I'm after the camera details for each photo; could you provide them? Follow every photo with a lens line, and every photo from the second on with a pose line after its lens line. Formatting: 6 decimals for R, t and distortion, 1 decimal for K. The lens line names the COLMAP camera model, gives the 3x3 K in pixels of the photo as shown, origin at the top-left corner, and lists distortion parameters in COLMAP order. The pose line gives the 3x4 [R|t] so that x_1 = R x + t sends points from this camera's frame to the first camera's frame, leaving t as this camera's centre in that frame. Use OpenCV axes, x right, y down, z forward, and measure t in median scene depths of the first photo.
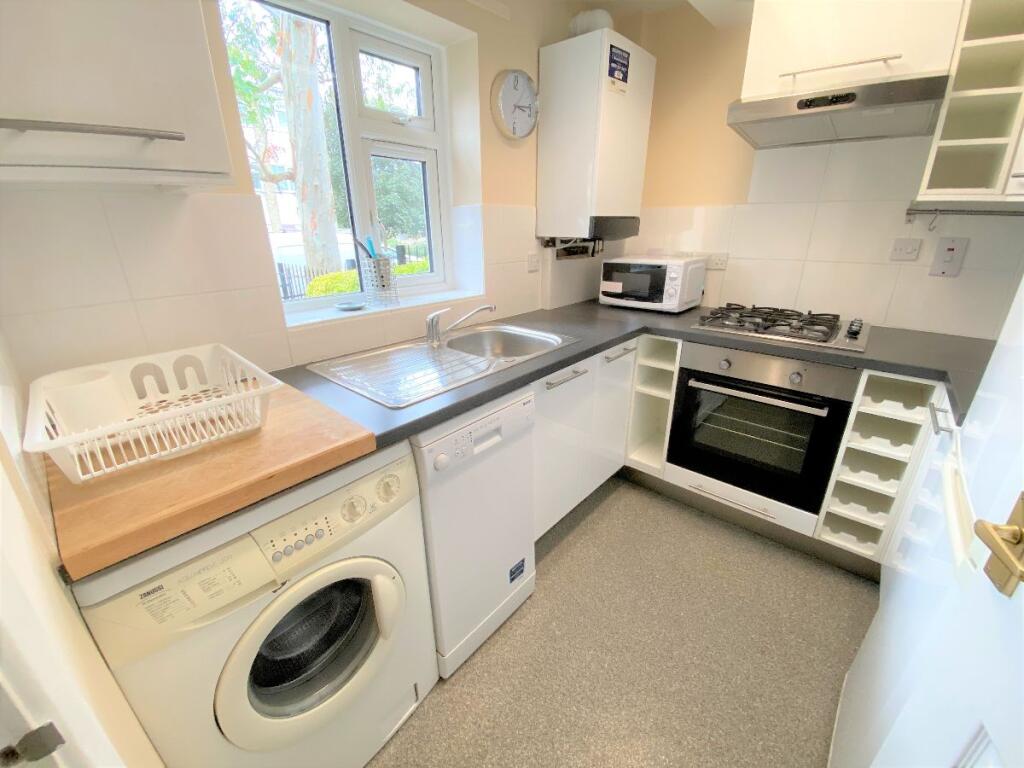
lens RADIAL K [[411.3, 0, 512.9], [0, 411.3, 381.5], [0, 0, 1]] dist [0.033714, -0.029362]
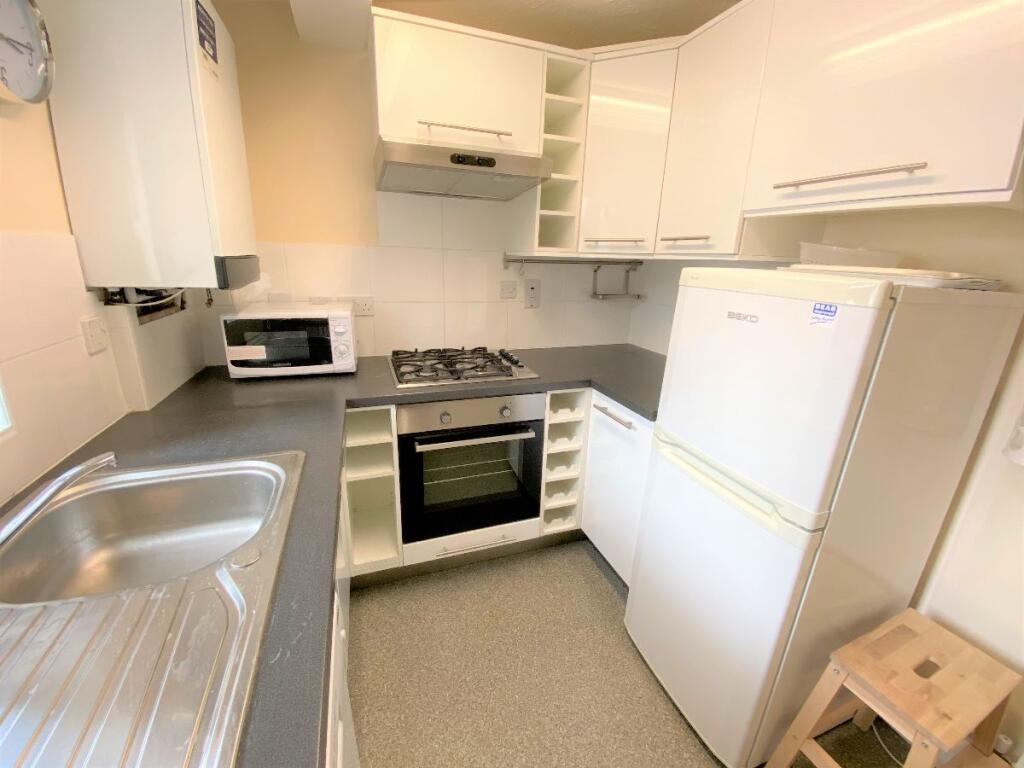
lens RADIAL K [[411.3, 0, 512.9], [0, 411.3, 381.5], [0, 0, 1]] dist [0.033714, -0.029362]
pose [[0.474369, -0.230466, 0.849623, -0.175120], [0.275986, 0.955402, 0.105068, -0.162786], [-0.835946, 0.184643, 0.516818, 0.345893]]
